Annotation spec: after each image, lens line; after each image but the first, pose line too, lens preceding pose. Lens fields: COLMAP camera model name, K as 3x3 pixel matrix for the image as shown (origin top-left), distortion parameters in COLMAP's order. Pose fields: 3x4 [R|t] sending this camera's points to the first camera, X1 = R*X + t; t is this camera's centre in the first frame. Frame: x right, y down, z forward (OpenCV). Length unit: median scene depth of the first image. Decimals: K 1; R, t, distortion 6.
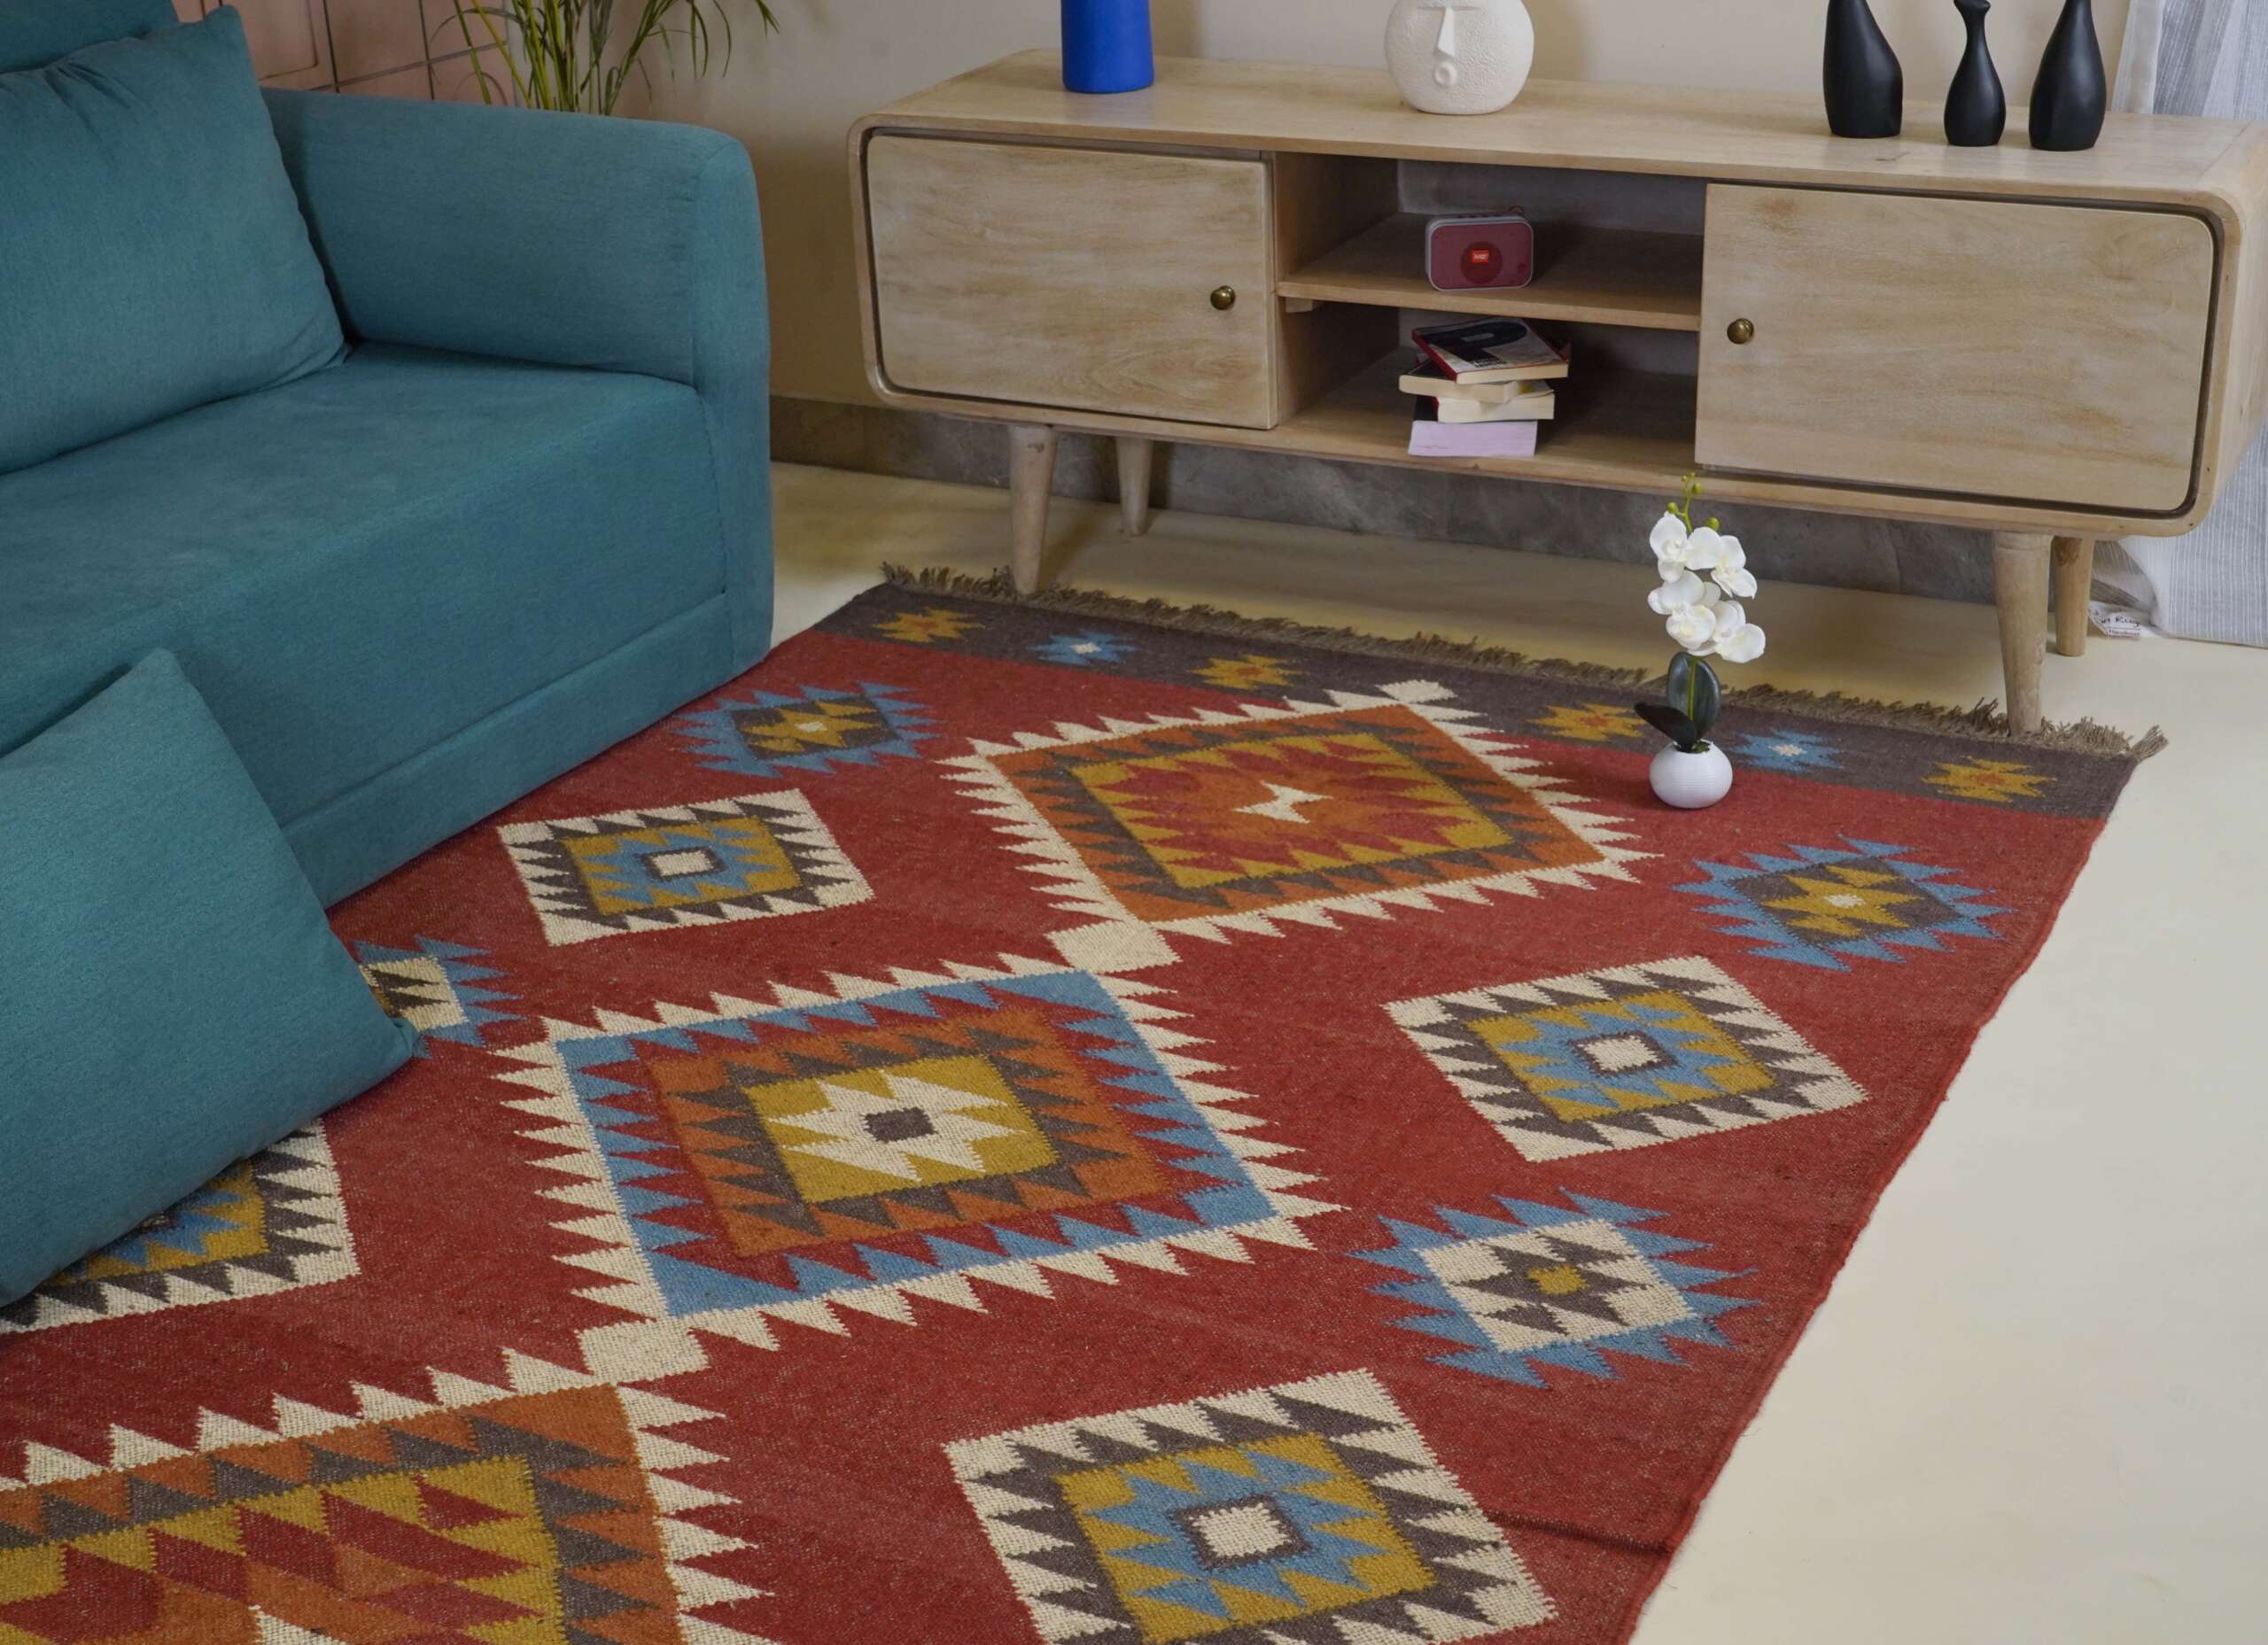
lens RADIAL K [[3166.1, 0, 1267.3], [0, 3166.1, 842.7], [0, 0, 1]] dist [0.050419, 0.000000]
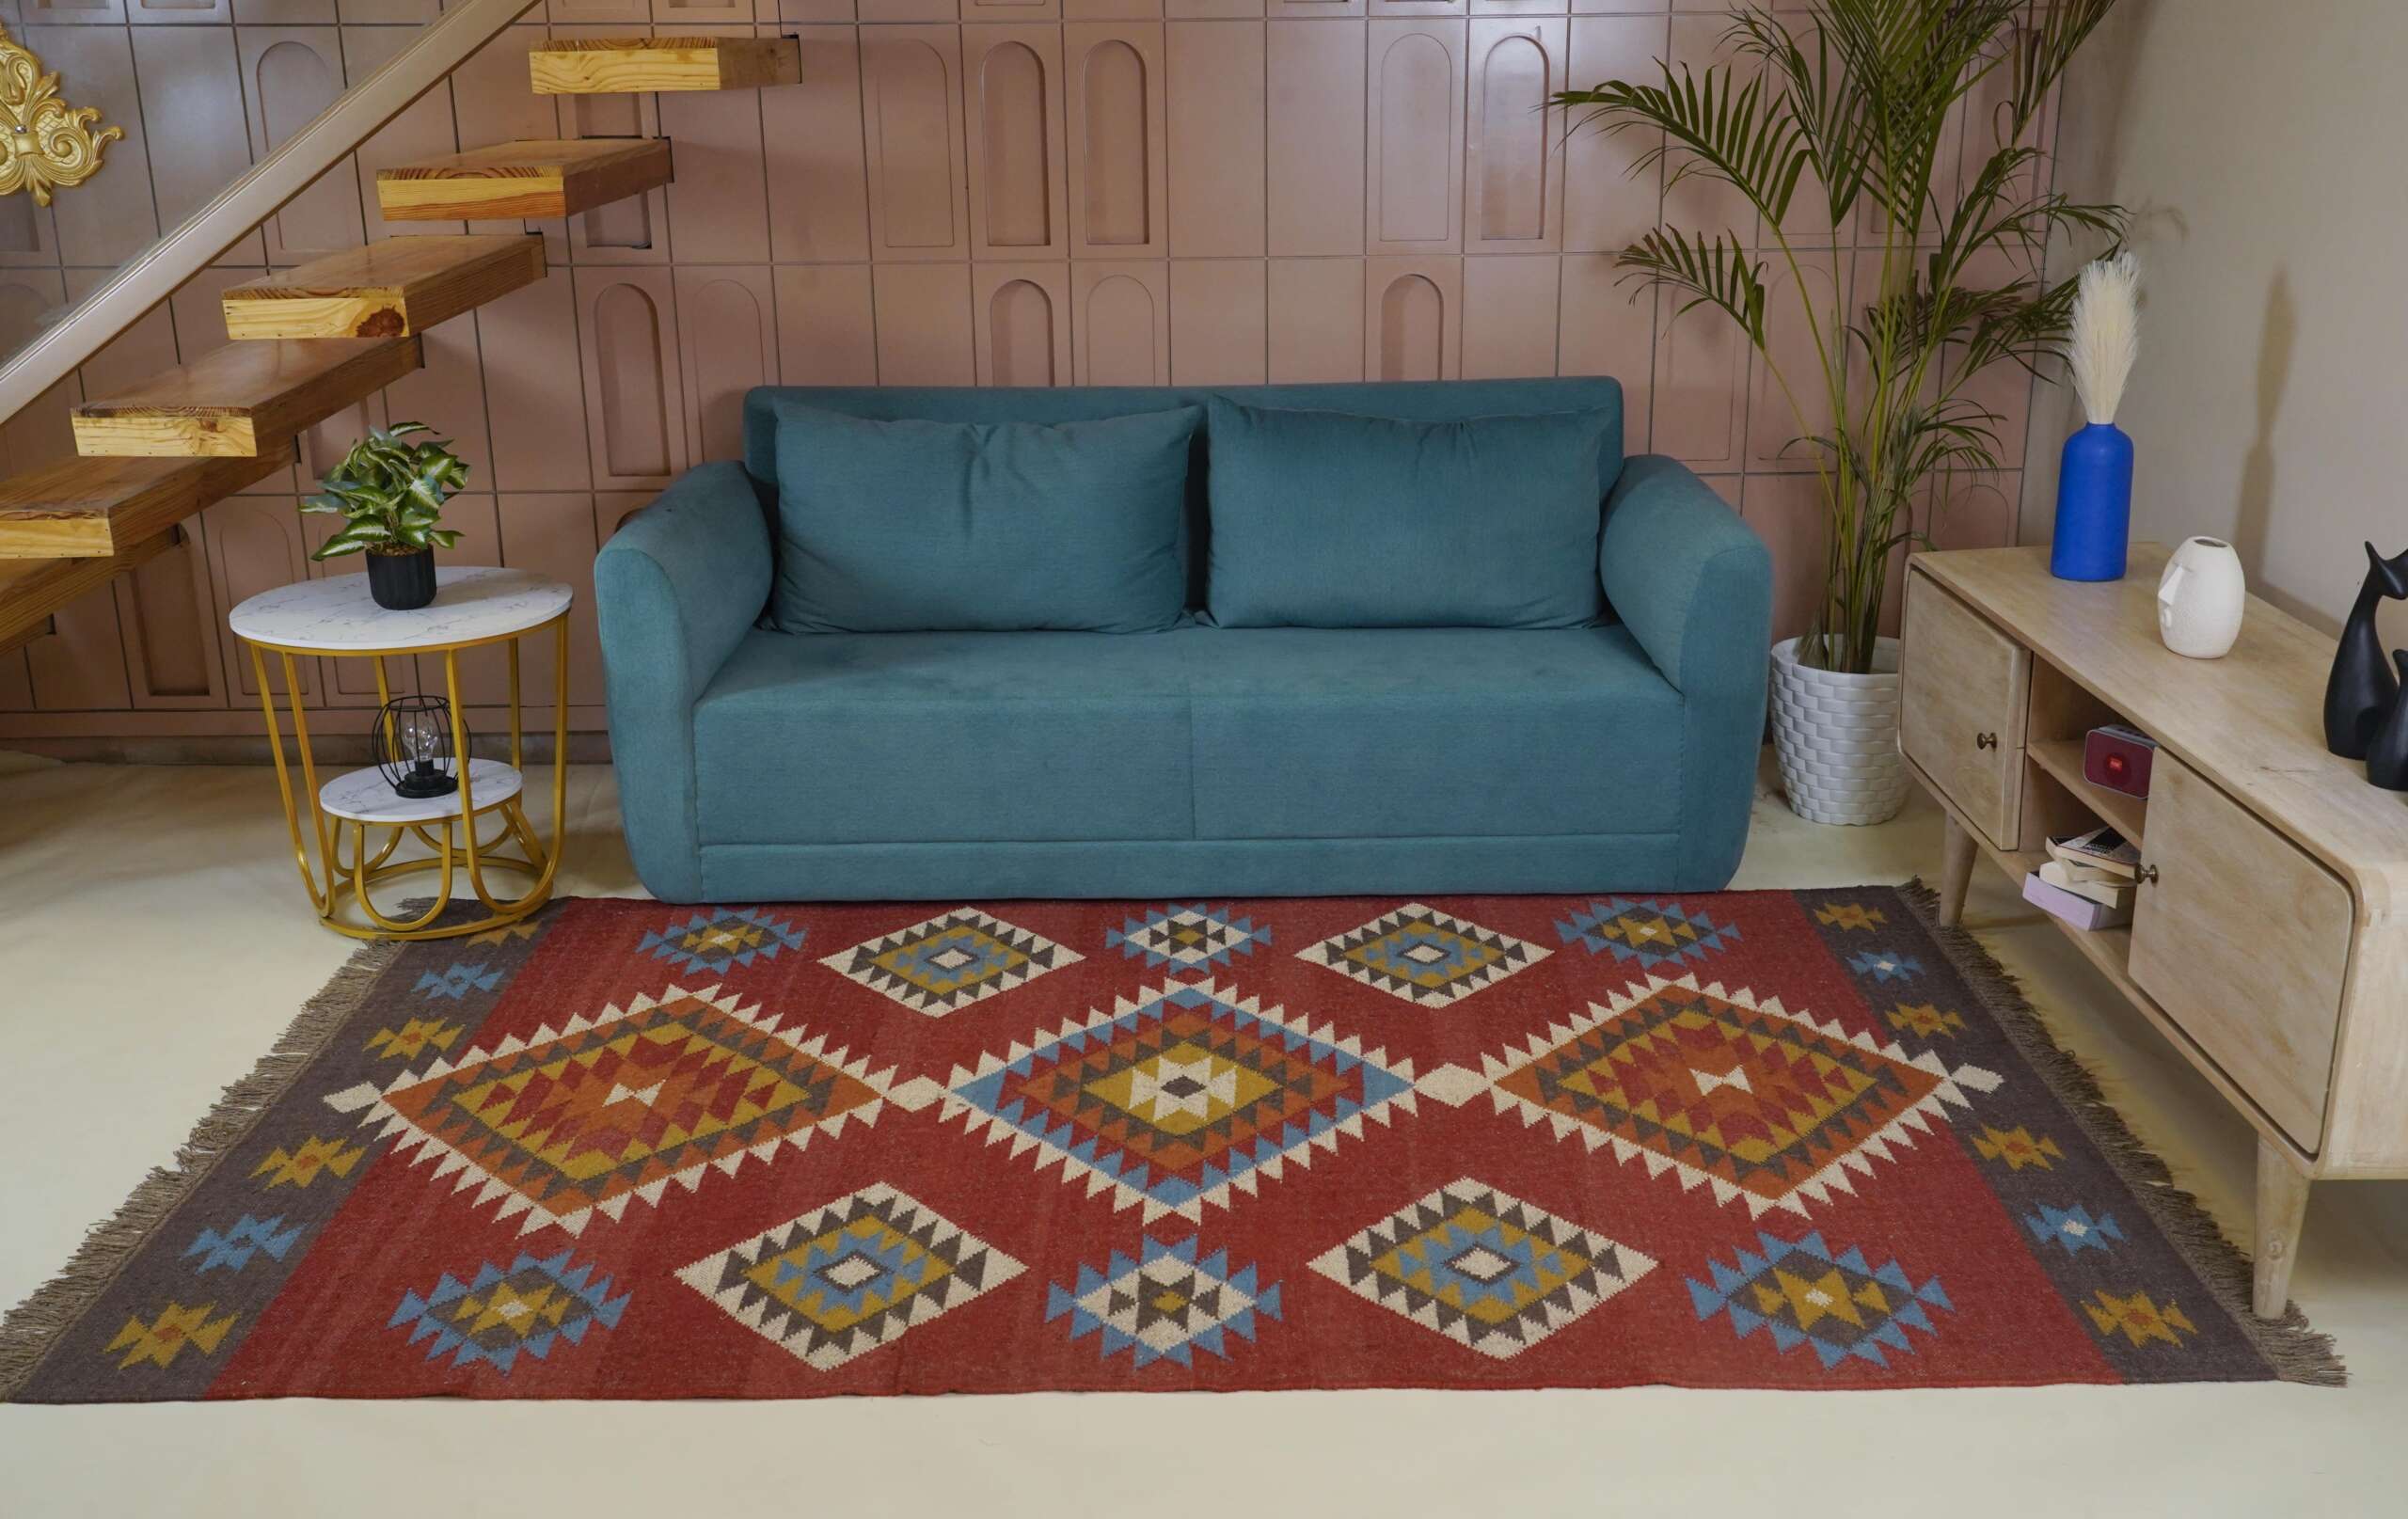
lens RADIAL K [[2446.5, 0, 1224.2], [0, 2446.5, 831.9], [0, 0, 1]] dist [0.037356, 0.000000]
pose [[0.438880, 0.309111, -0.843703, 0.810788], [-0.355350, 0.922127, 0.152997, -0.207530], [0.825294, 0.232662, 0.514546, 0.271868]]
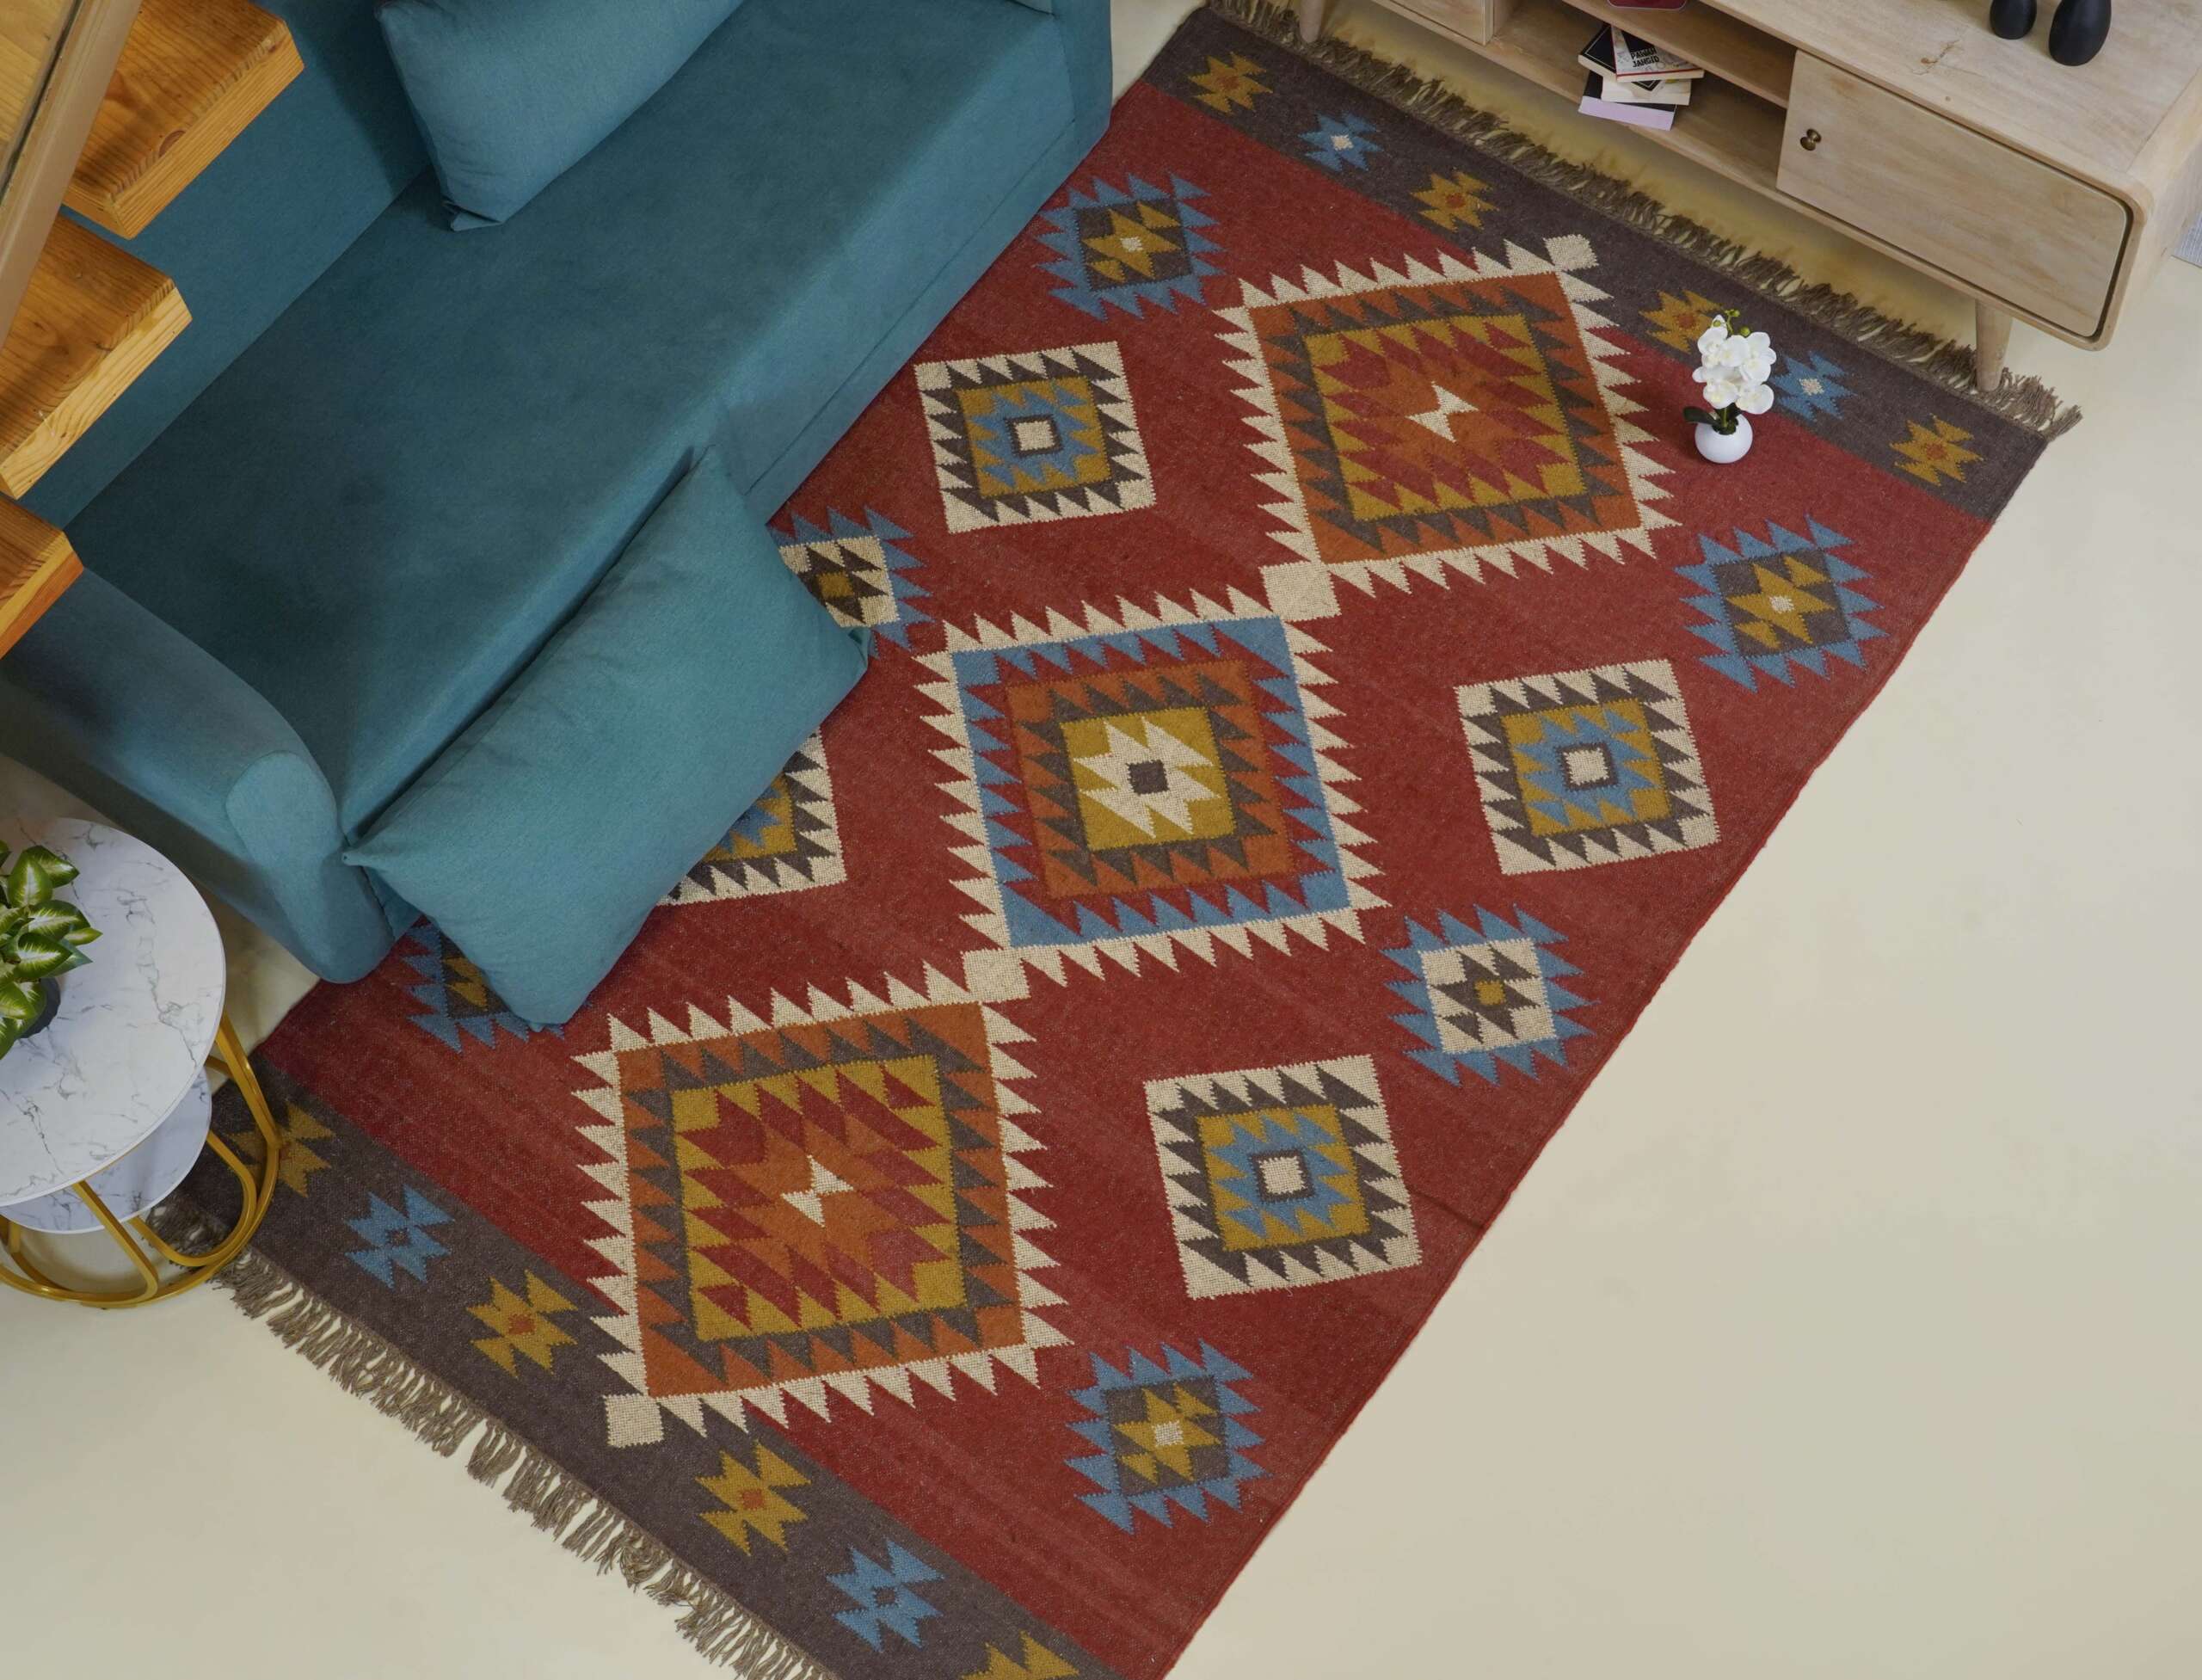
lens RADIAL K [[3652.3, 0, 1309.3], [0, 3652.3, 846.1], [0, 0, 1]] dist [0.062577, 0.000000]
pose [[0.986992, 0.139244, -0.080362, 0.113149], [-0.059181, 0.779432, 0.623686, -0.951449], [0.149481, -0.610817, 0.777533, -0.459162]]
